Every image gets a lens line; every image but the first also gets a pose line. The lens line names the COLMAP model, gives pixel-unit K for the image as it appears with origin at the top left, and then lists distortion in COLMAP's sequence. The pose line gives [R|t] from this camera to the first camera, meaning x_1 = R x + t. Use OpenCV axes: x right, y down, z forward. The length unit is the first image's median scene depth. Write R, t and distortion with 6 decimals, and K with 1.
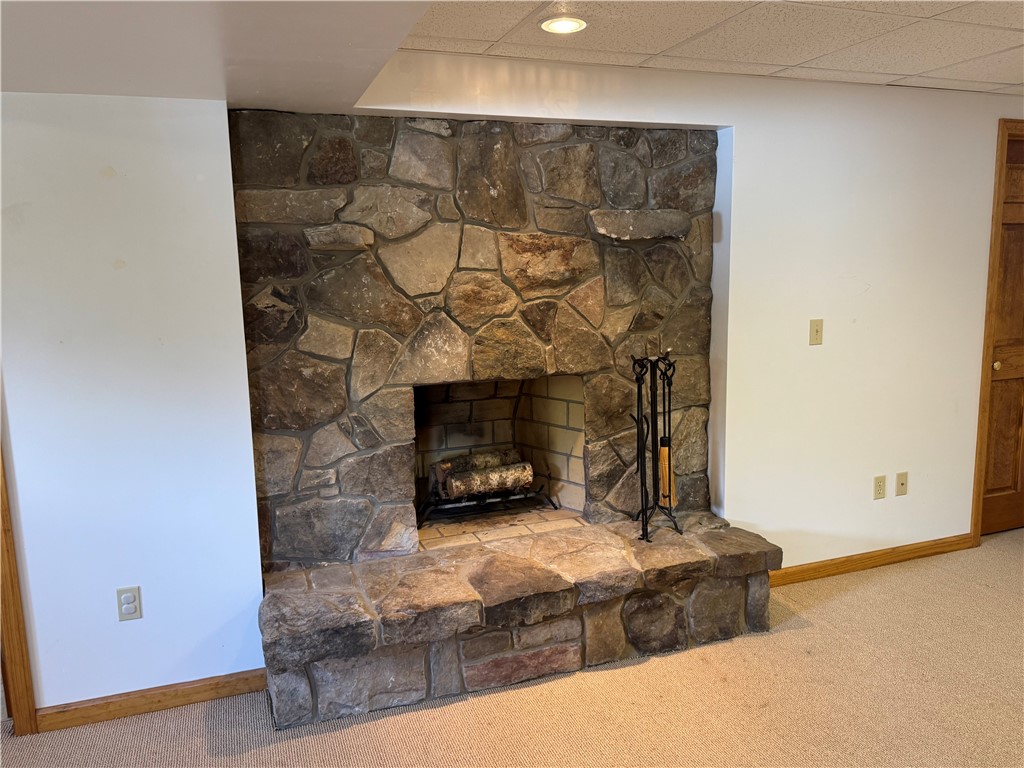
lens RADIAL K [[747.3, 0, 512.3], [0, 747.3, 387.6], [0, 0, 1]] dist [0.007896, 0.001020]
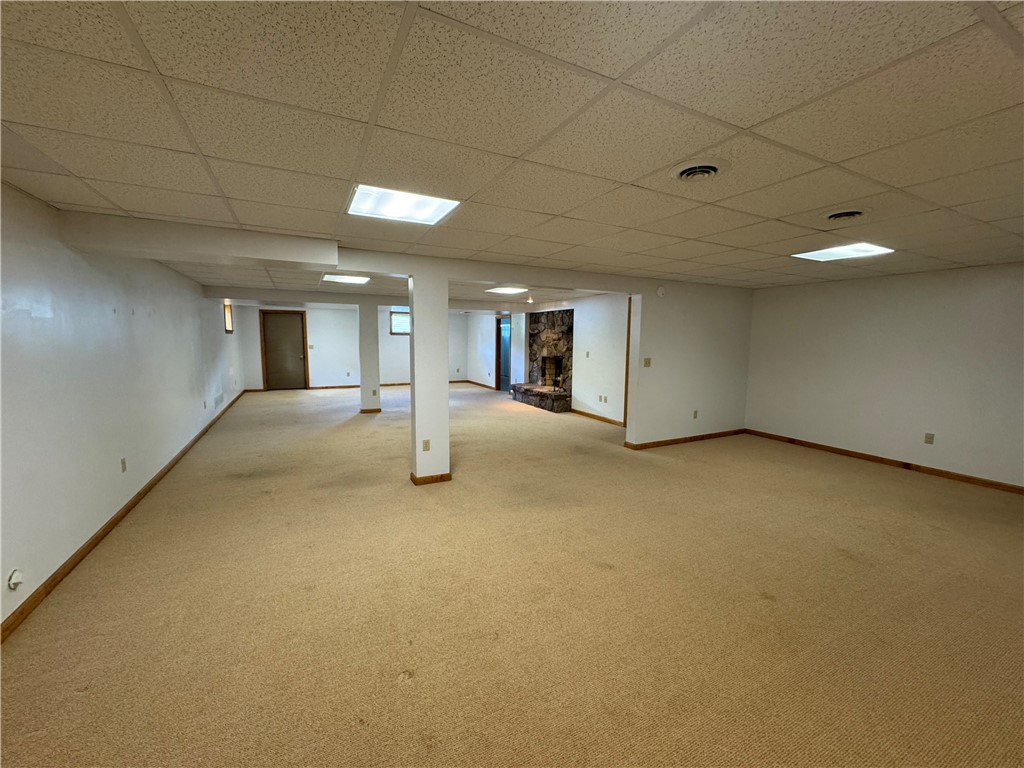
lens RADIAL K [[410.6, 0, 511.9], [0, 410.6, 382.0], [0, 0, 1]] dist [0.009694, -0.000333]
pose [[0.125315, 0.133313, -0.983119, 3.061803], [-0.164161, 0.980058, 0.111973, -0.129764], [0.978441, 0.147358, 0.144700, 0.332372]]
